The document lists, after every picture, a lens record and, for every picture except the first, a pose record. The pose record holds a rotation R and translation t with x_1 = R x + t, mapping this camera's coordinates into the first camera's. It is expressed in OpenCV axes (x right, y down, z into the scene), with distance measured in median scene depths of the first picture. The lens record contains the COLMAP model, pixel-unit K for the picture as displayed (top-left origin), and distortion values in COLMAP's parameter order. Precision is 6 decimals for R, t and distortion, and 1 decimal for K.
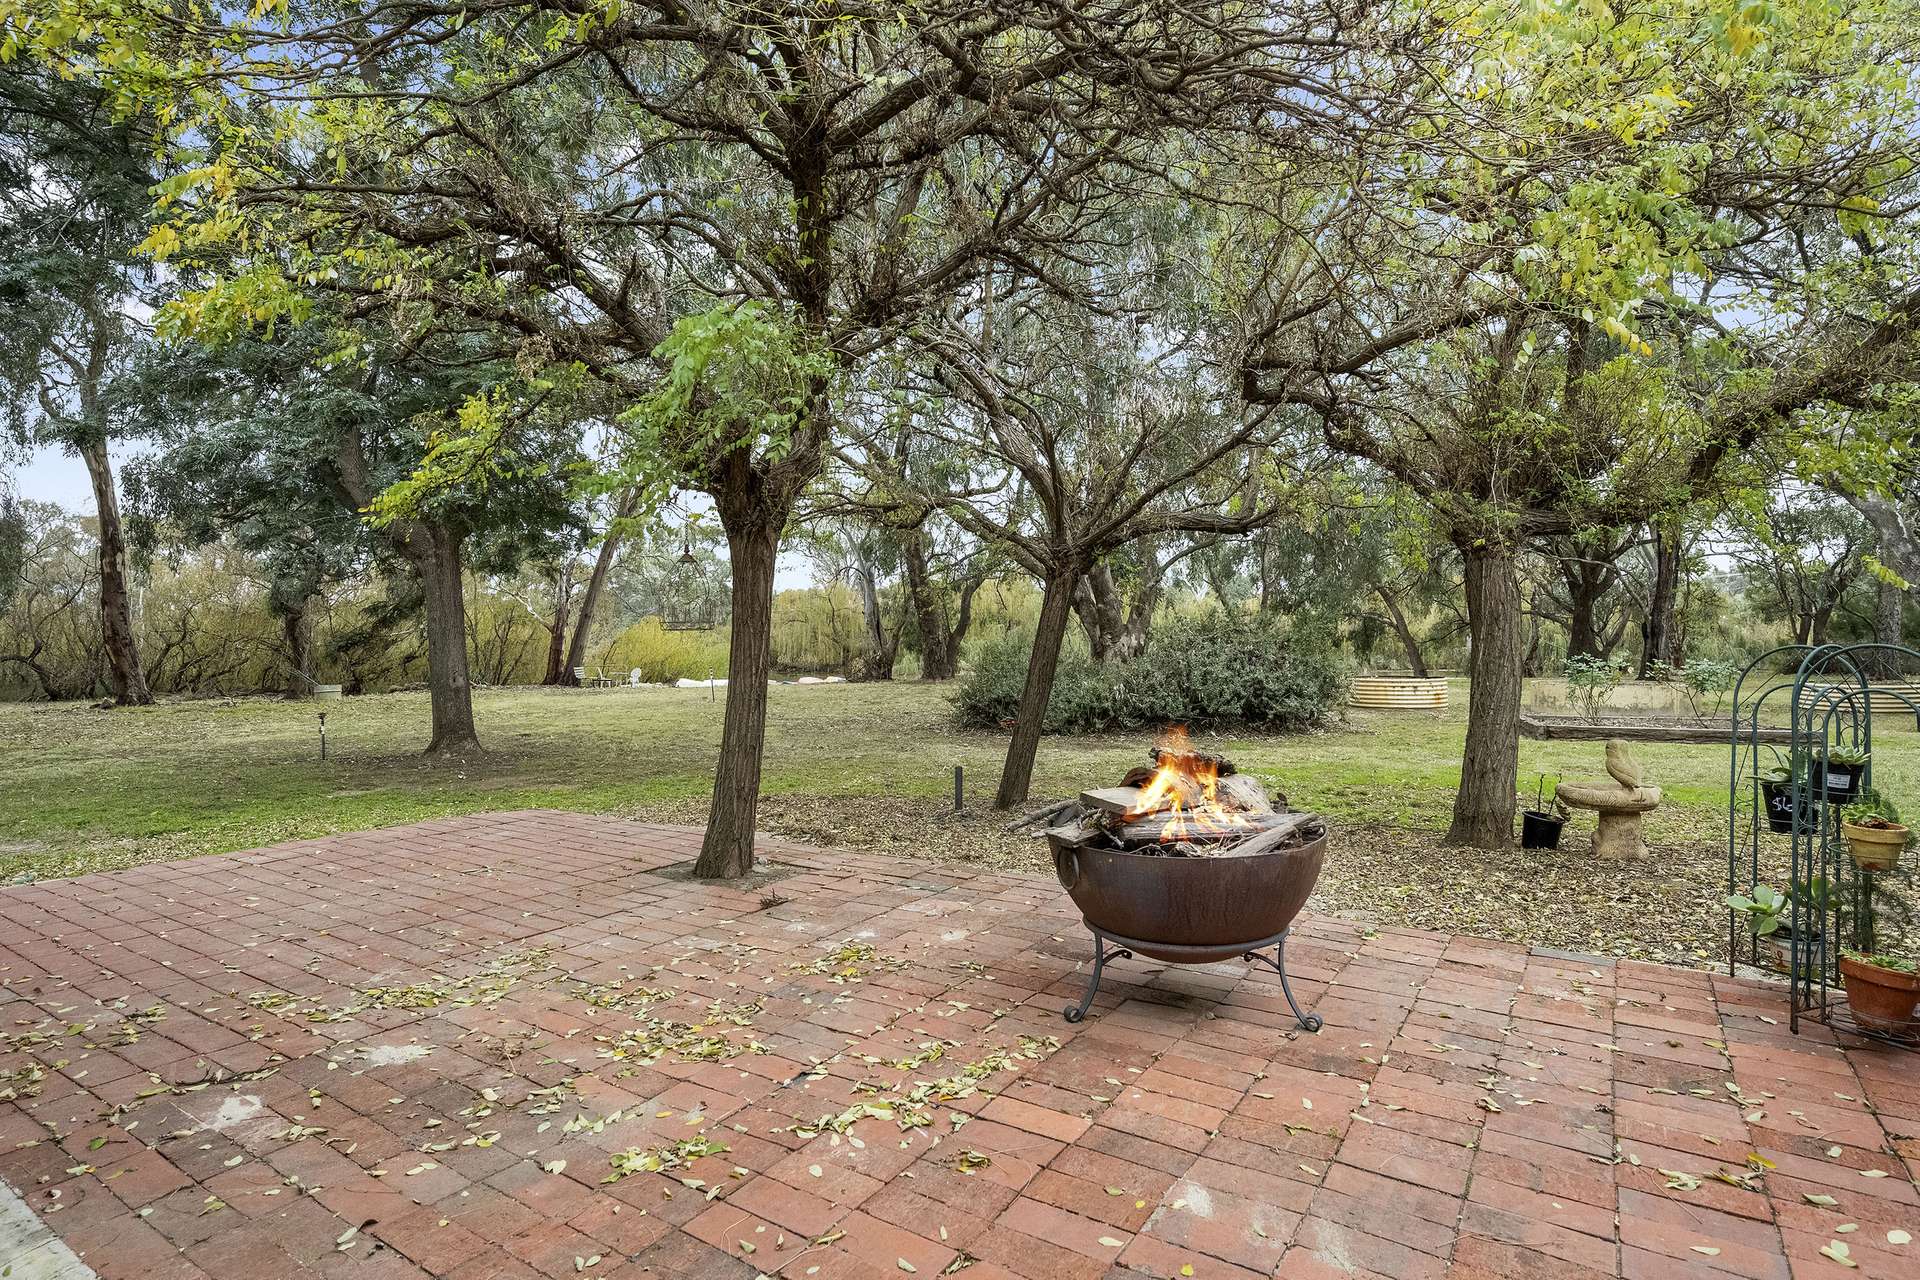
lens RADIAL K [[989.9, 0, 960.0], [0, 989.9, 640.0], [0, 0, 1]] dist [-0.001500, -0.000430]
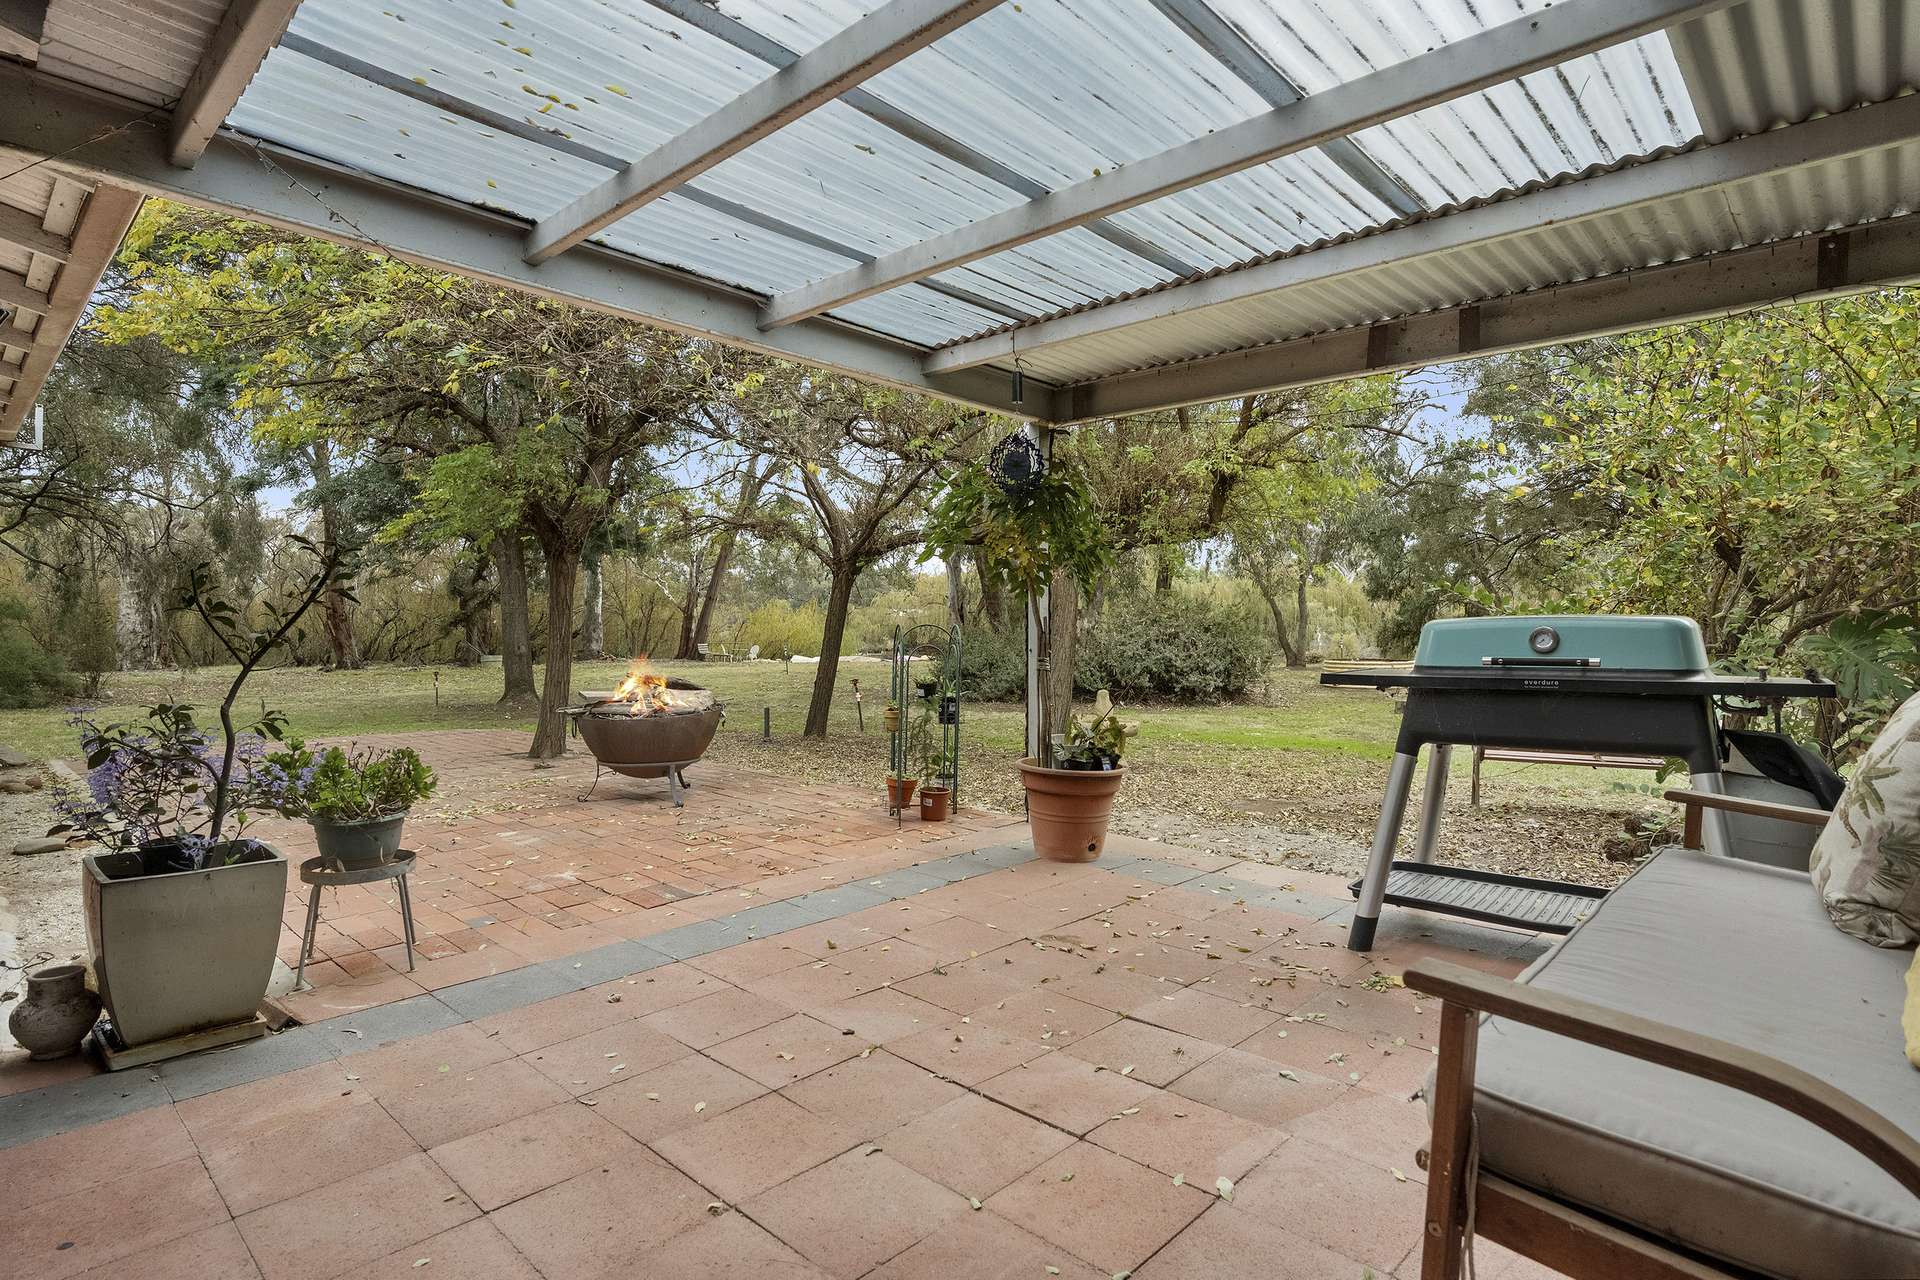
lens RADIAL K [[989.9, 0, 960.0], [0, 989.9, 640.0], [0, 0, 1]] dist [-0.001500, -0.000430]
pose [[0.985598, 0.011158, -0.168737, 0.096764], [-0.008192, 0.999800, 0.018268, 0.000003], [0.168907, -0.016623, 0.985492, -0.069684]]
